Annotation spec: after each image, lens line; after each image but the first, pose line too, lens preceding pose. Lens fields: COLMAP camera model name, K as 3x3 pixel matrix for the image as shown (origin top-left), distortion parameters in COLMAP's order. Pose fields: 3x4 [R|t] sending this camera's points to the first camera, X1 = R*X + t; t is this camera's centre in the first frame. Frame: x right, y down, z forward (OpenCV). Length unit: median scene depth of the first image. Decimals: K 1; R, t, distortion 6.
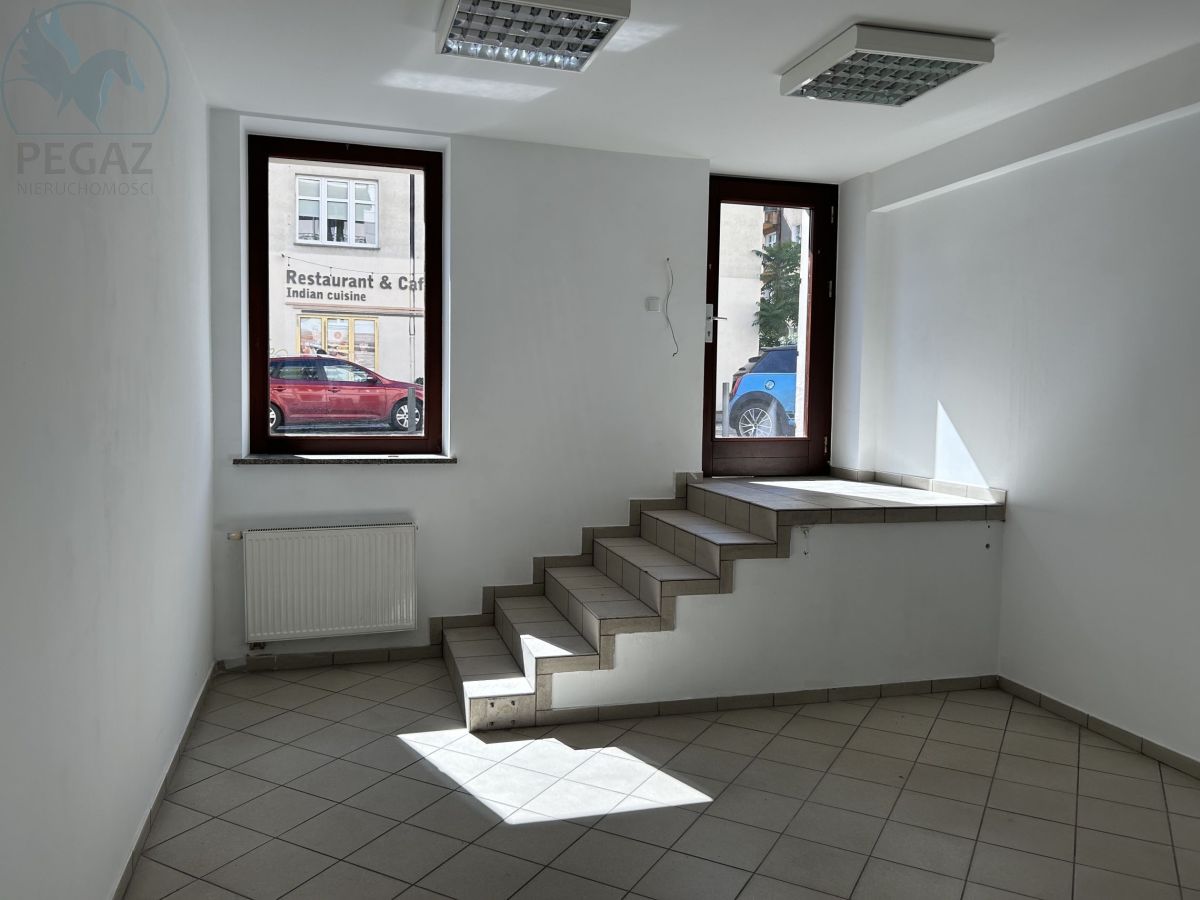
lens RADIAL K [[921.7, 0, 603.1], [0, 921.7, 440.5], [0, 0, 1]] dist [0.078336, -0.071516]
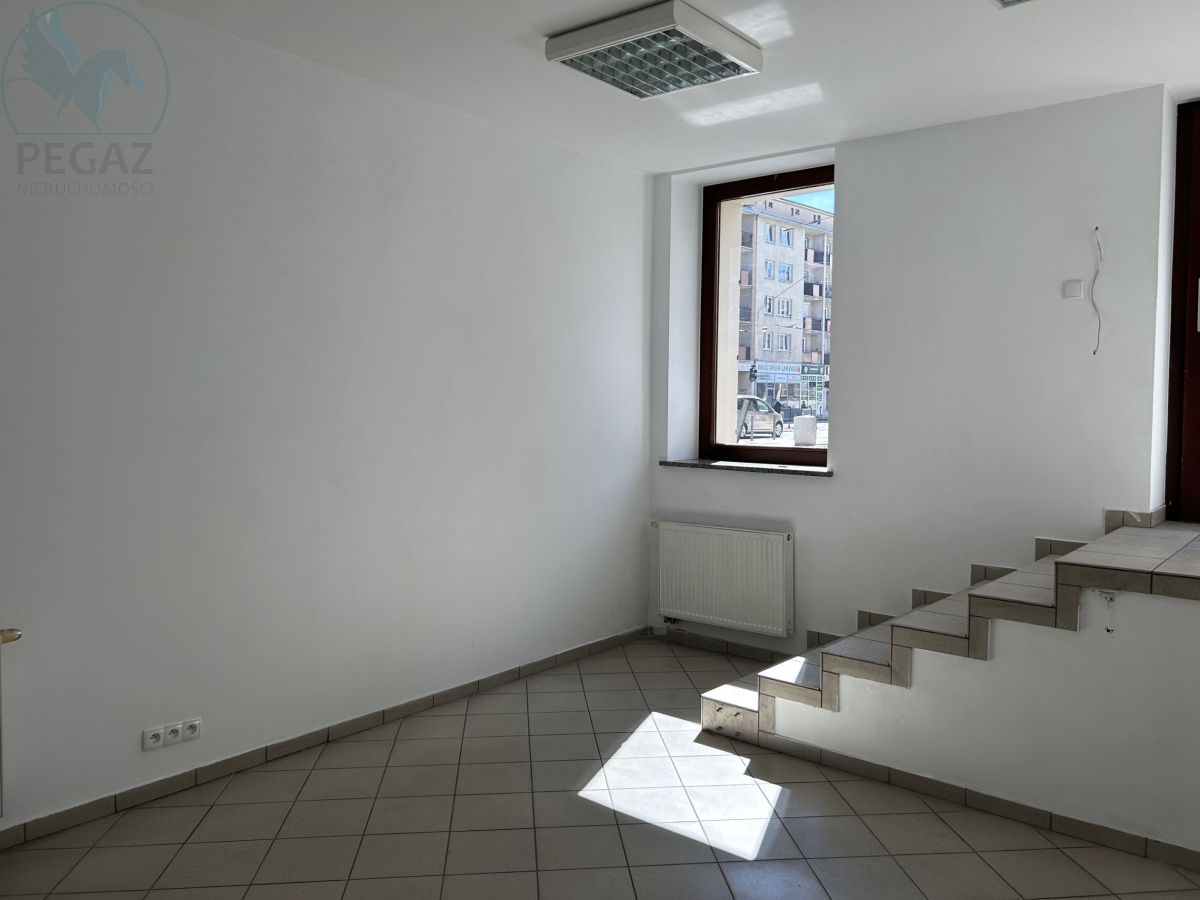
lens RADIAL K [[921.7, 0, 603.1], [0, 921.7, 440.5], [0, 0, 1]] dist [0.078336, -0.071516]
pose [[0.560844, 0.024678, -0.827553, 0.603223], [-0.041436, 0.999140, 0.001713, -0.006801], [0.826884, 0.033329, 0.561384, 0.291199]]
